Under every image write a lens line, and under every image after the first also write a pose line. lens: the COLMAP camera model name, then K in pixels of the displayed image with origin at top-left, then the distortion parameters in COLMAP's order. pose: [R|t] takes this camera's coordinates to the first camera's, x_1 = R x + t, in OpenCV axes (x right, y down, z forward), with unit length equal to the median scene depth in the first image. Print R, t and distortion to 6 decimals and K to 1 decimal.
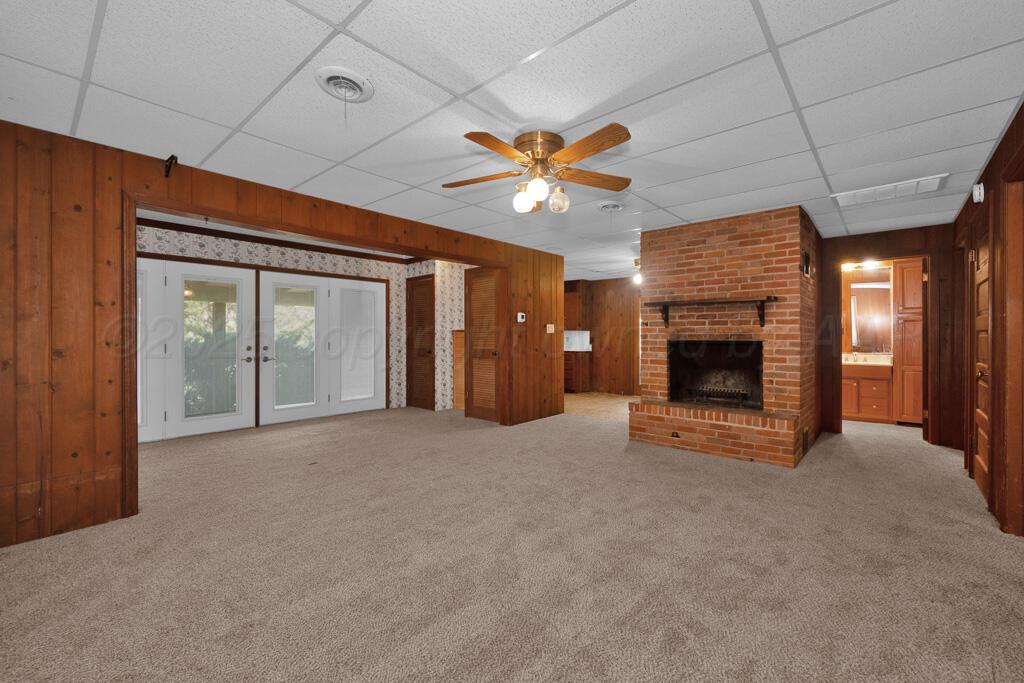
lens RADIAL K [[440.2, 0, 501.2], [0, 440.2, 337.1], [0, 0, 1]] dist [-0.005643, -0.001008]
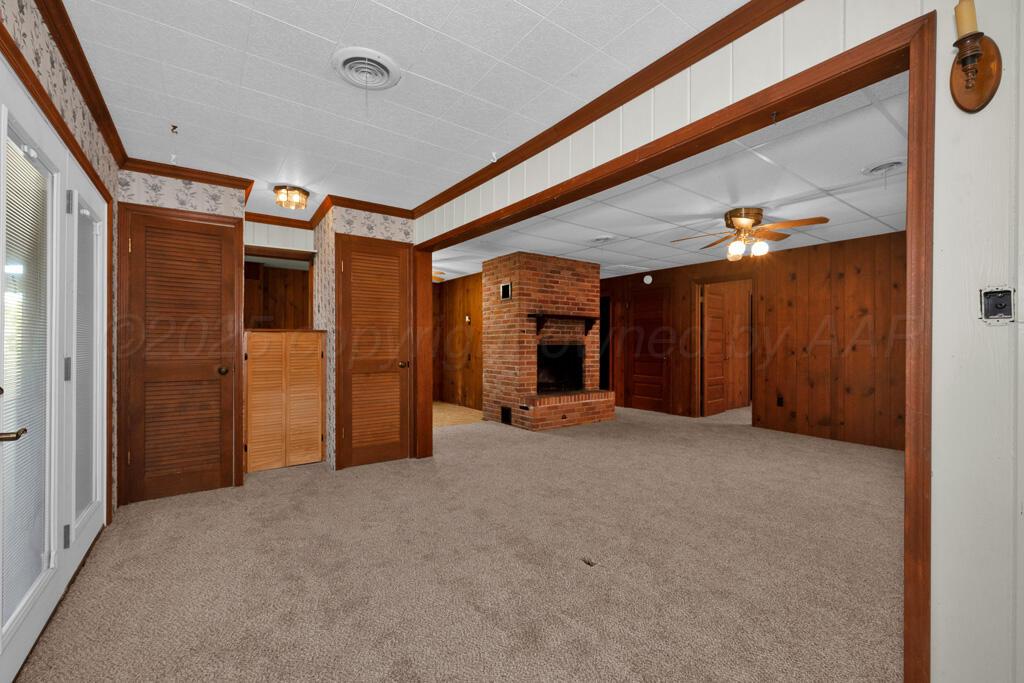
lens RADIAL K [[440.2, 0, 519.2], [0, 440.2, 345.9], [0, 0, 1]] dist [-0.005643, -0.001008]
pose [[0.173364, -0.006201, 0.984838, -0.915721], [-0.001625, 0.999977, 0.006583, 0.001173], [-0.984857, -0.002742, 0.173350, 0.899541]]
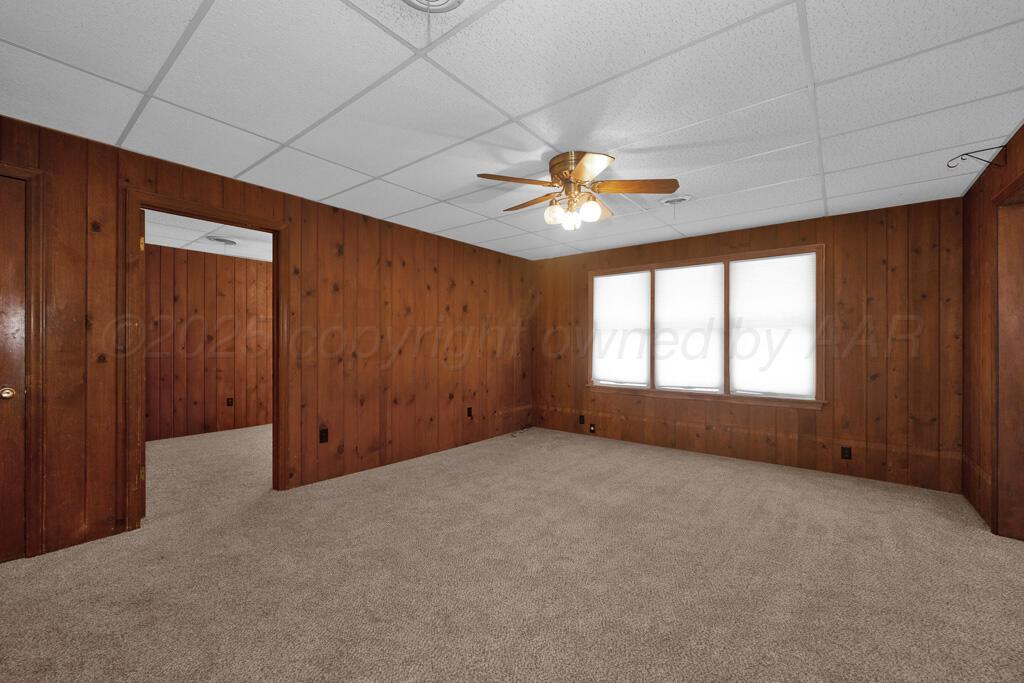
lens RADIAL K [[406.1, 0, 517.5], [0, 406.1, 340.9], [0, 0, 1]] dist [-0.002341, -0.000890]
pose [[-0.996426, -0.010511, -0.083817, 0.180608], [-0.010400, 0.999944, -0.001755, -0.011936], [0.083831, -0.000877, -0.996480, 1.173130]]
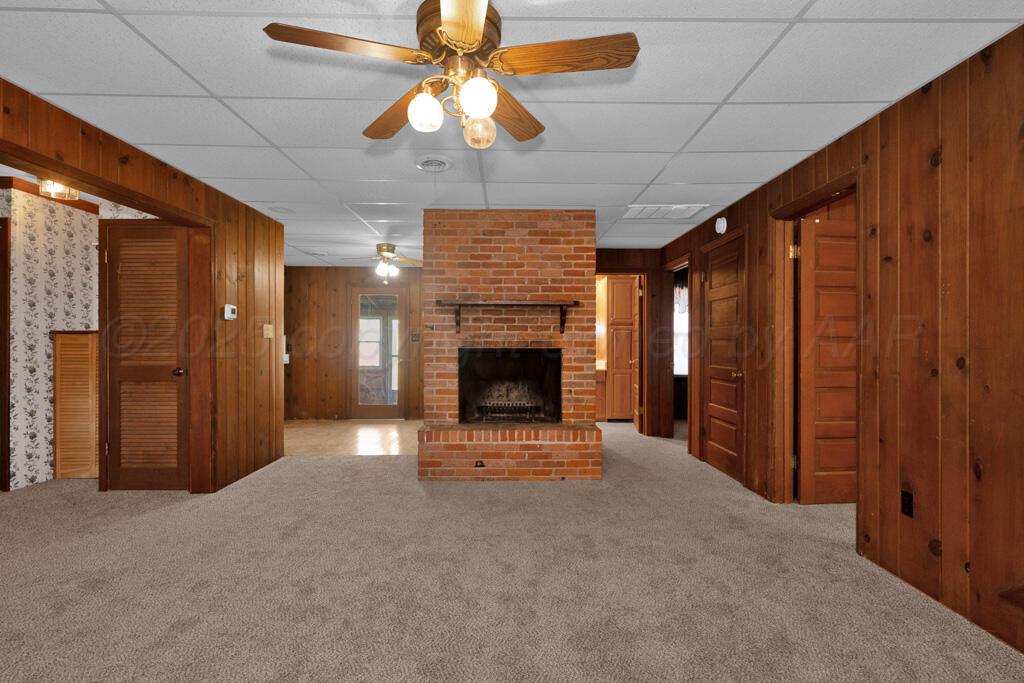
lens RADIAL K [[508.1, 0, 524.2], [0, 508.1, 343.8], [0, 0, 1]] dist [-0.001464, -0.000774]
pose [[0.717912, 0.000856, 0.696134, -0.200069], [-0.000585, 1.000000, -0.000626, -0.000470], [-0.696134, 0.000042, 0.717912, 0.263578]]
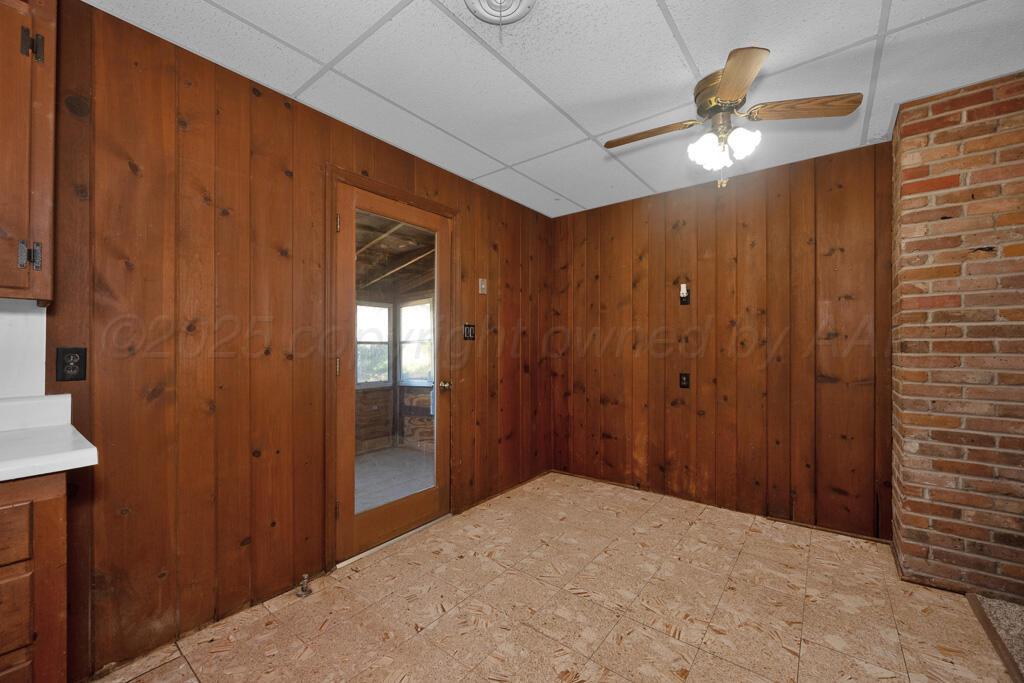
lens RADIAL K [[406.1, 0, 526.1], [0, 406.1, 347.8], [0, 0, 1]] dist [-0.002341, -0.000890]
pose [[-0.104374, -0.012349, 0.994461, 0.084511], [0.001135, 0.999921, 0.012536, -0.005091], [-0.994537, 0.002437, -0.104352, 1.717879]]
